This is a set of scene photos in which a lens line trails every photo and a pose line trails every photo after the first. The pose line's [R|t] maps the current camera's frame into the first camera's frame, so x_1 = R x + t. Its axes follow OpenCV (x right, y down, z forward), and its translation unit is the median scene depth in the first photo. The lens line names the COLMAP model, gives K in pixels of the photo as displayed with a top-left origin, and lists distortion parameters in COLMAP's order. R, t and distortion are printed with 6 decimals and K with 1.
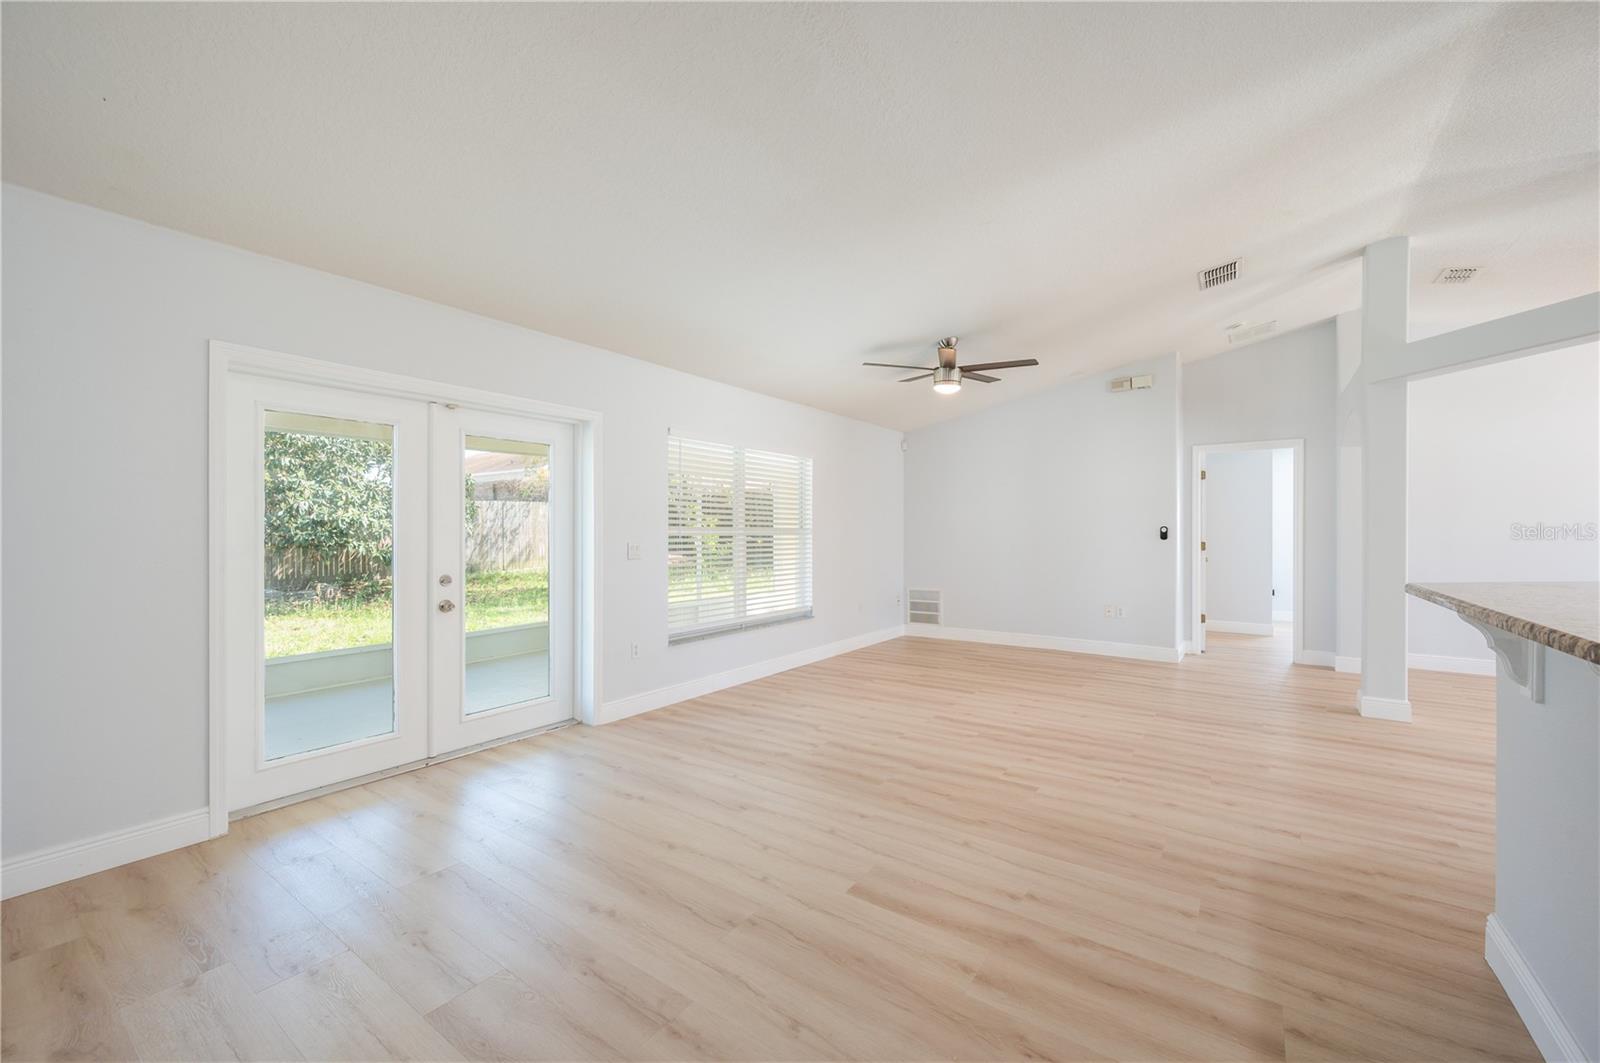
lens RADIAL K [[630.2, 0, 801.9], [0, 630.2, 537.1], [0, 0, 1]] dist [0.000117, -0.000361]
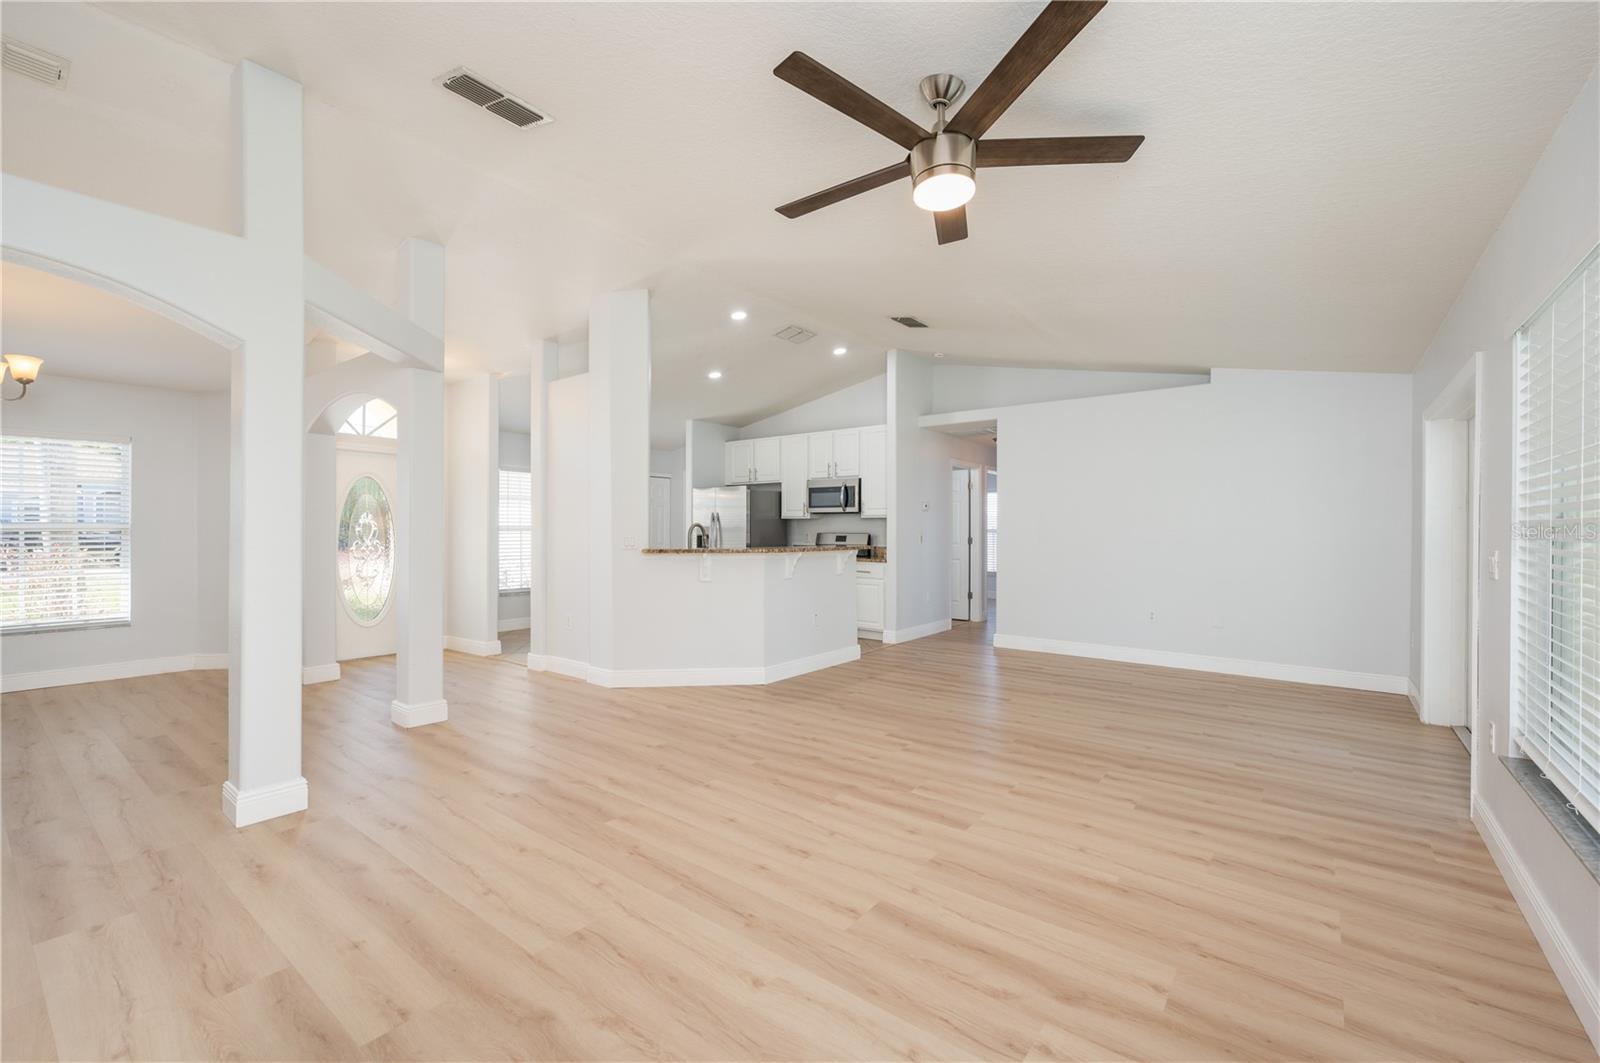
lens RADIAL K [[666.9, 0, 806.5], [0, 666.9, 529.4], [0, 0, 1]] dist [-0.000263, 0.000547]
pose [[-0.999436, -0.006063, 0.033021, 0.423653], [-0.005733, 0.999933, 0.010077, -0.016164], [-0.033080, 0.009882, -0.999404, 2.002477]]
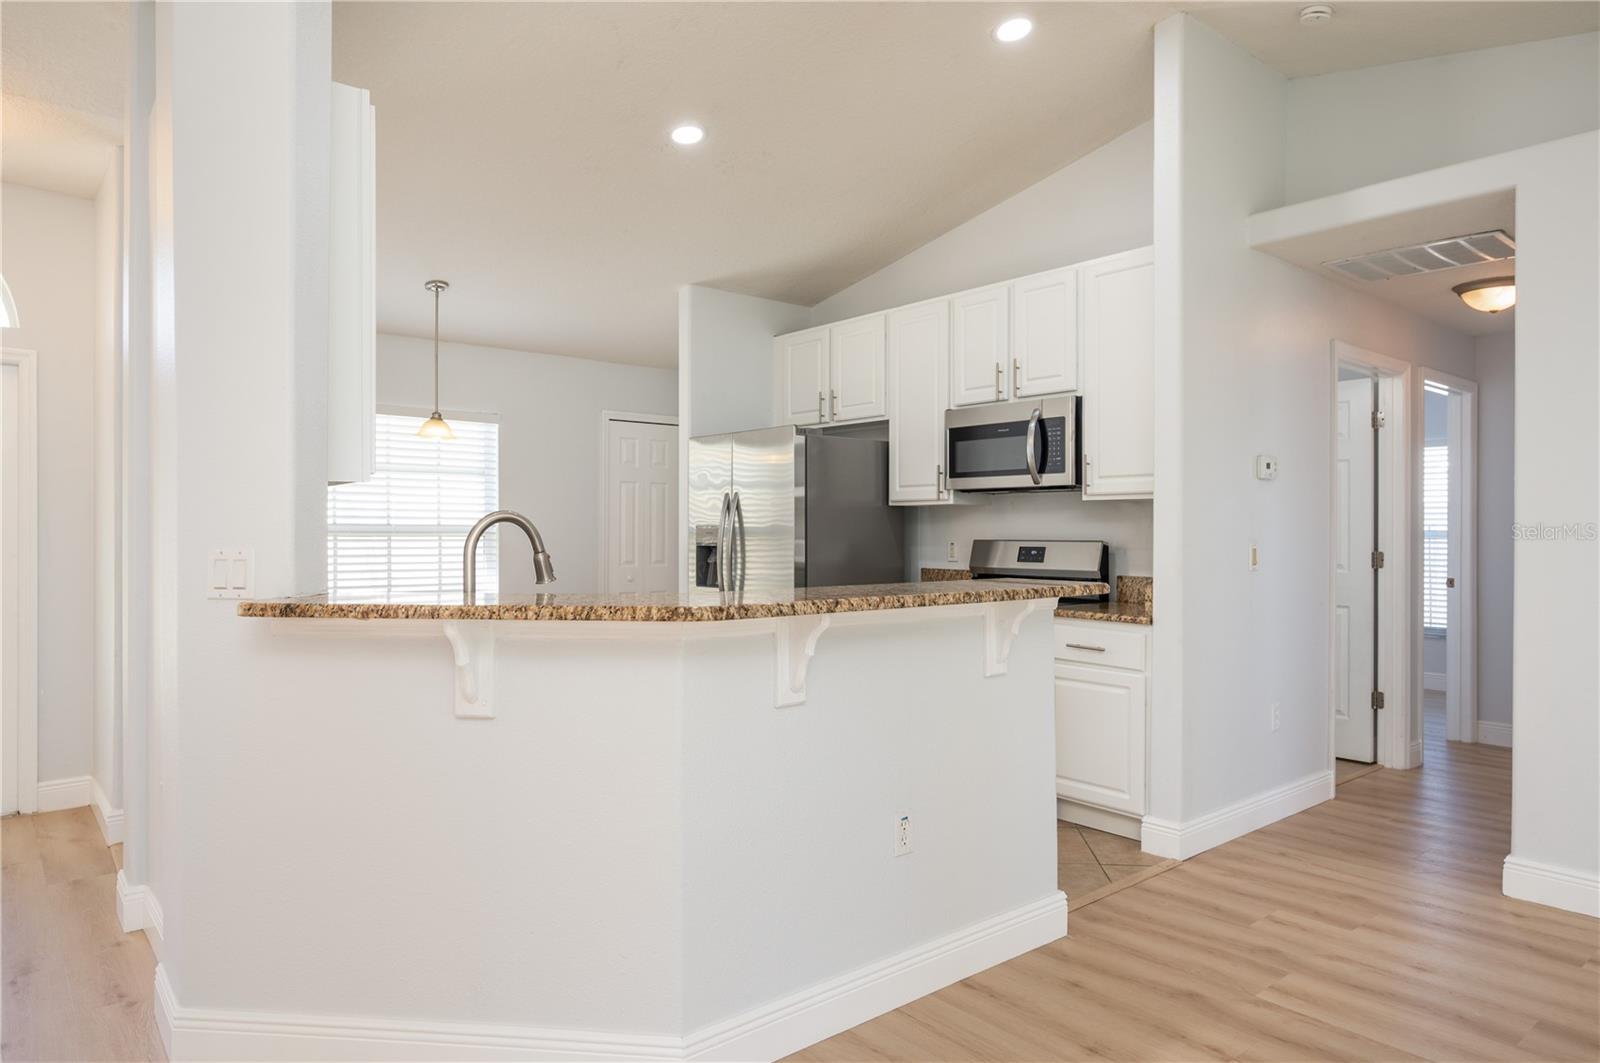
lens RADIAL K [[987.5, 0, 796.9], [0, 987.5, 535.0], [0, 0, 1]] dist [-0.005034, -0.000292]
pose [[-0.966472, -0.005709, 0.256709, 0.343121], [-0.002299, 0.999905, 0.013581, -0.006381], [-0.256763, 0.012536, -0.966393, 1.074254]]
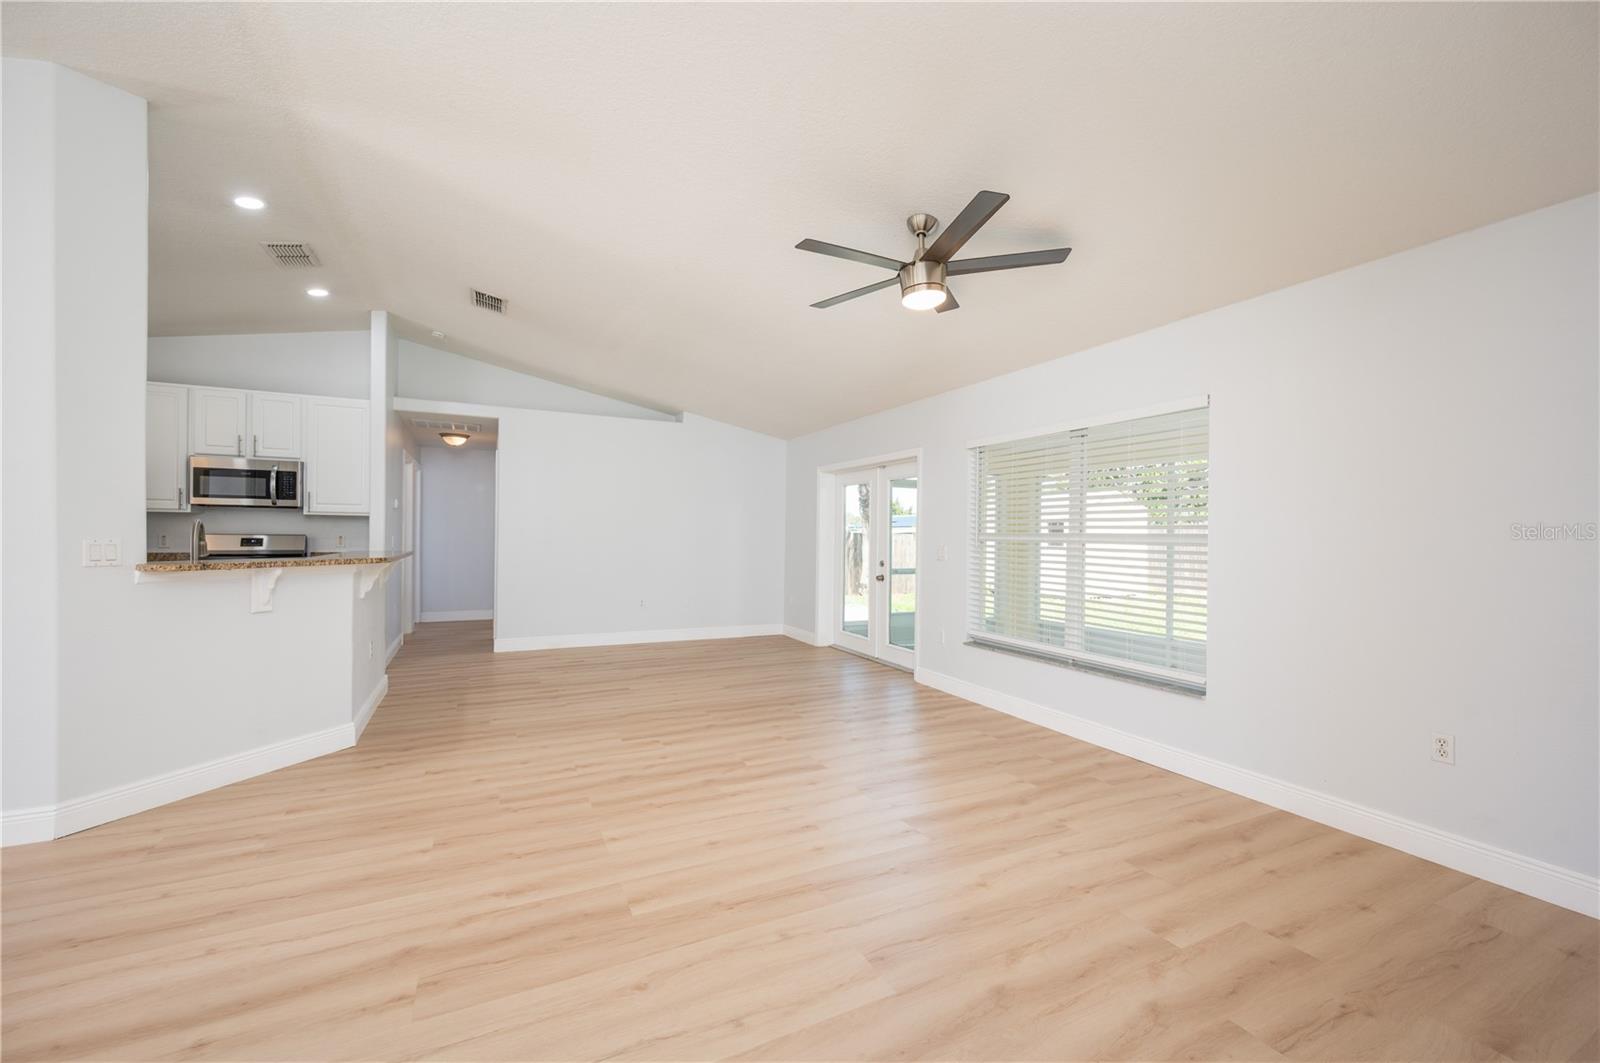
lens RADIAL K [[630.2, 0, 797.8], [0, 630.2, 530.8], [0, 0, 1]] dist [0.000117, -0.000361]
pose [[-0.470937, -0.013983, -0.882056, 1.128563], [-0.020423, 0.999779, -0.004945, -0.010165], [0.881930, 0.015686, -0.471118, 1.622211]]
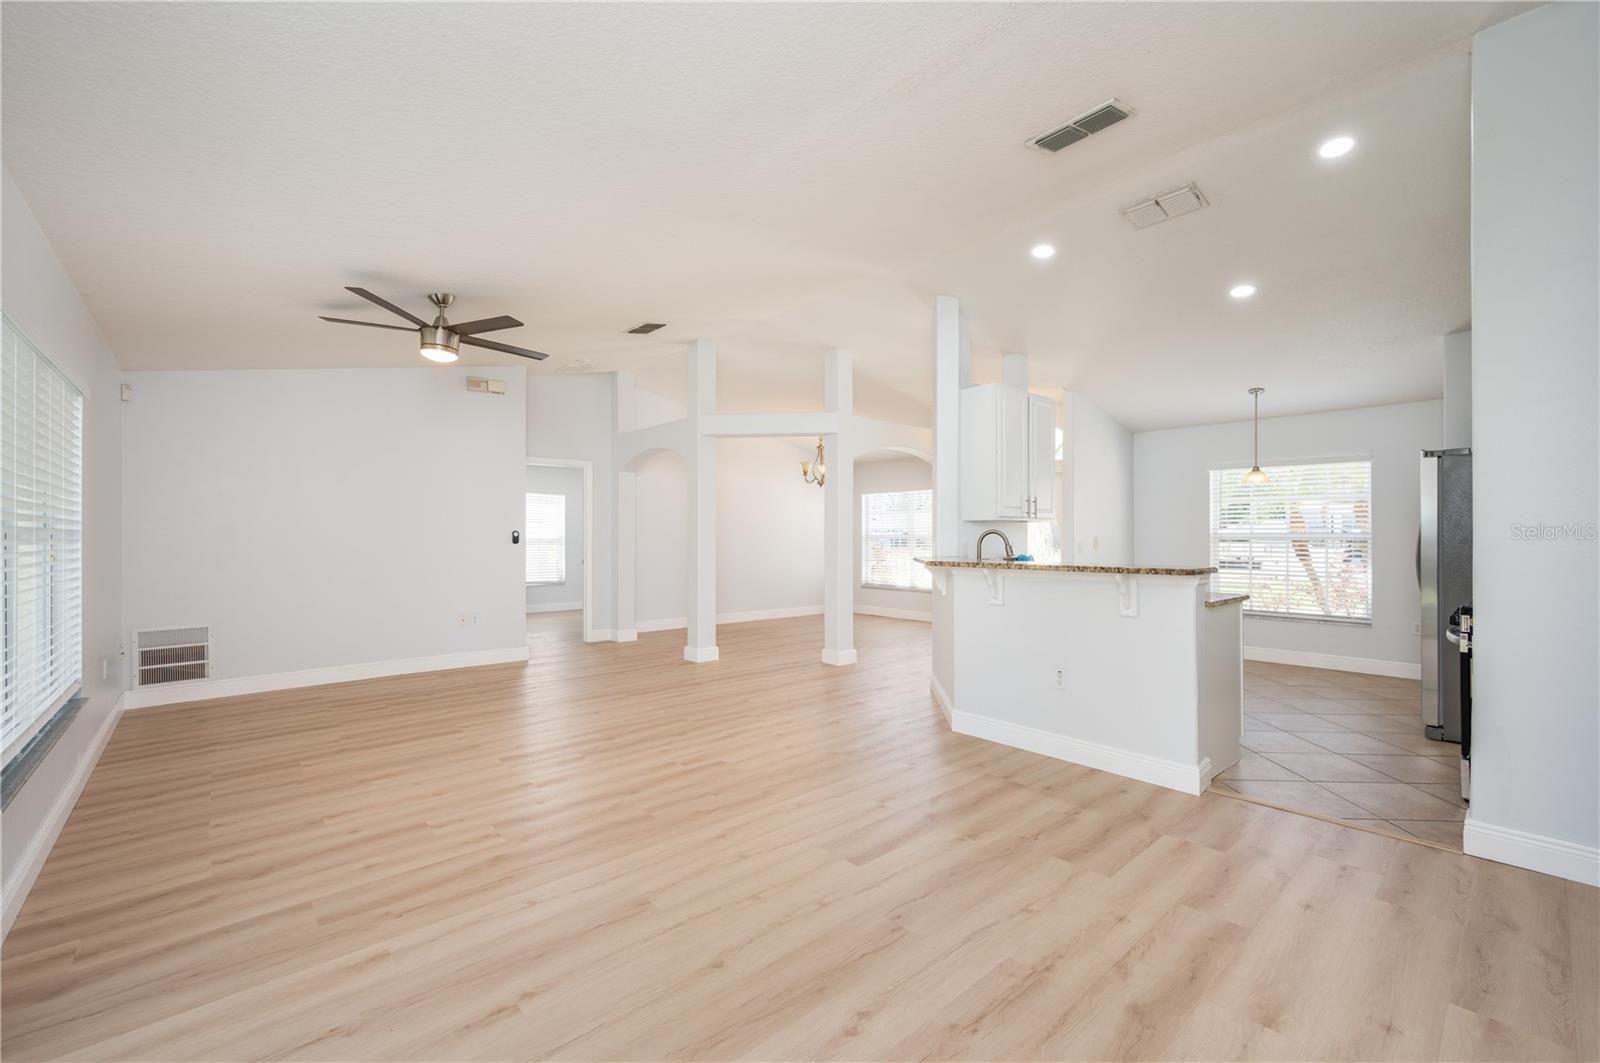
lens RADIAL K [[666.9, 0, 793.8], [0, 666.9, 528.4], [0, 0, 1]] dist [-0.000263, 0.000547]
pose [[0.230427, 0.010757, 0.973030, -0.664232], [0.010193, 0.999857, -0.013467, -0.002300], [-0.973036, 0.013022, 0.230284, 0.513195]]
